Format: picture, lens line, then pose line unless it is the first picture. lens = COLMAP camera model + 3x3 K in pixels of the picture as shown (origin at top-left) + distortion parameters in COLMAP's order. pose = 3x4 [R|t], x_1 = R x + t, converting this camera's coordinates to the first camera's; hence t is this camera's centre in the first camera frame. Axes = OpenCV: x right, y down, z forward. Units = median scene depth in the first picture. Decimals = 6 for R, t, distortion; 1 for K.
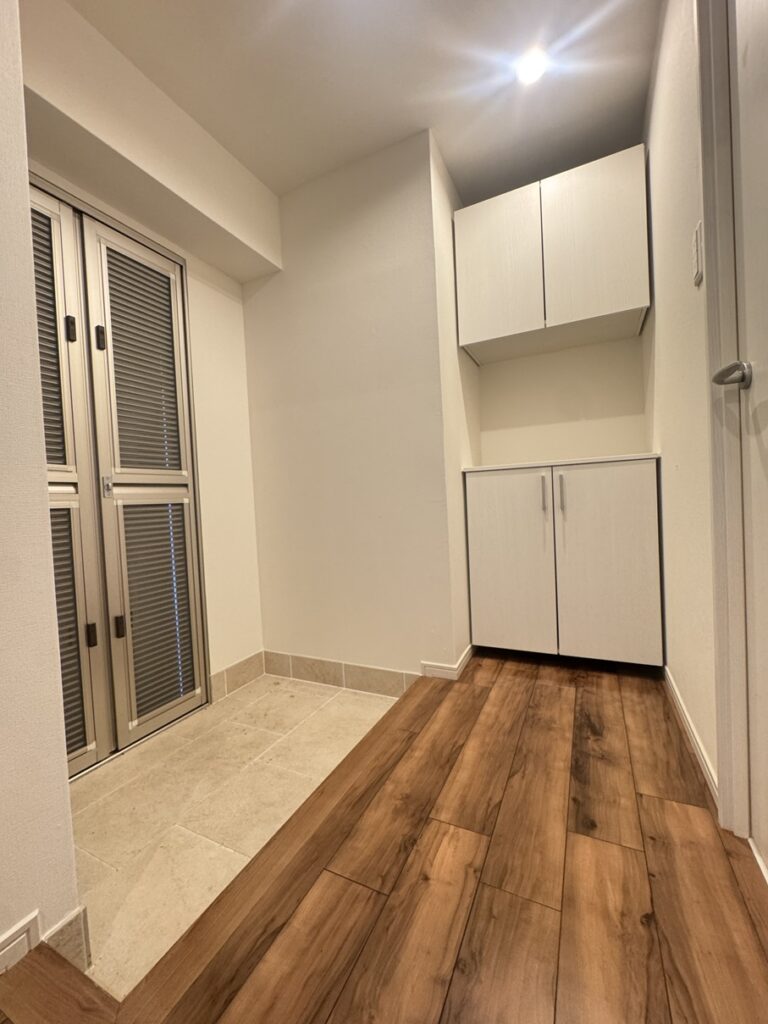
lens RADIAL K [[412.6, 0, 386.1], [0, 412.6, 512.0], [0, 0, 1]] dist [-0.003198, 0.001067]
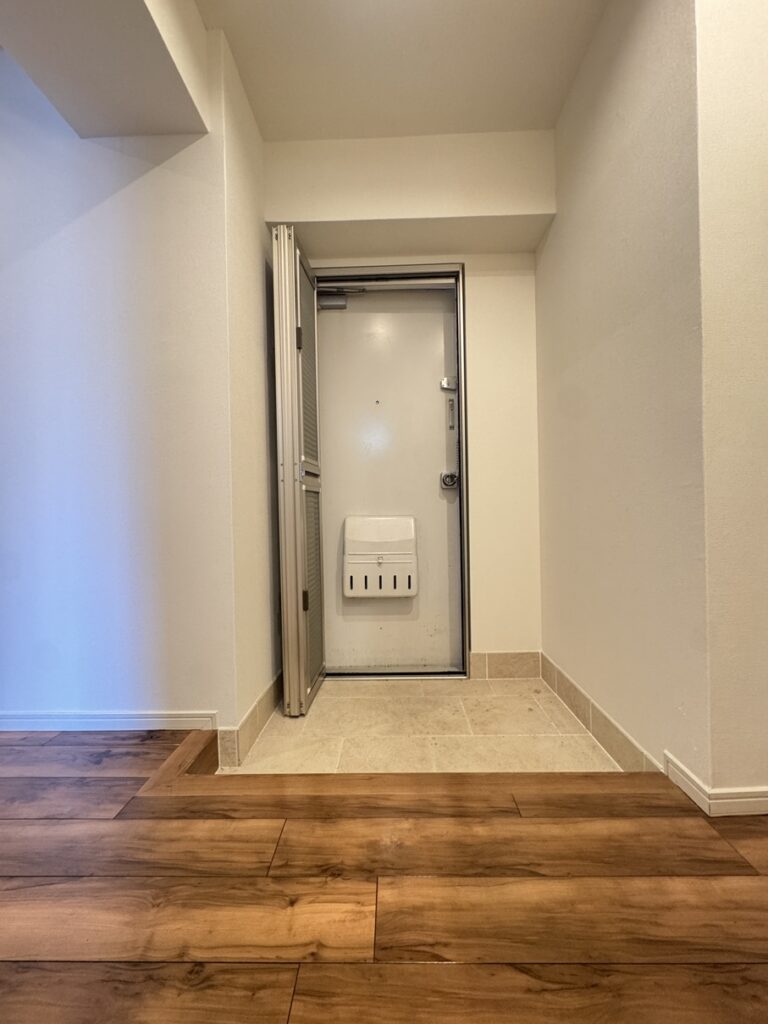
lens RADIAL K [[412.6, 0, 385.4], [0, 412.6, 511.6], [0, 0, 1]] dist [-0.003198, 0.001067]
pose [[0.424767, 0.048901, -0.903981, 0.774933], [-0.024062, 0.998797, 0.042724, -0.008505], [0.904983, 0.003604, 0.425432, 0.645248]]
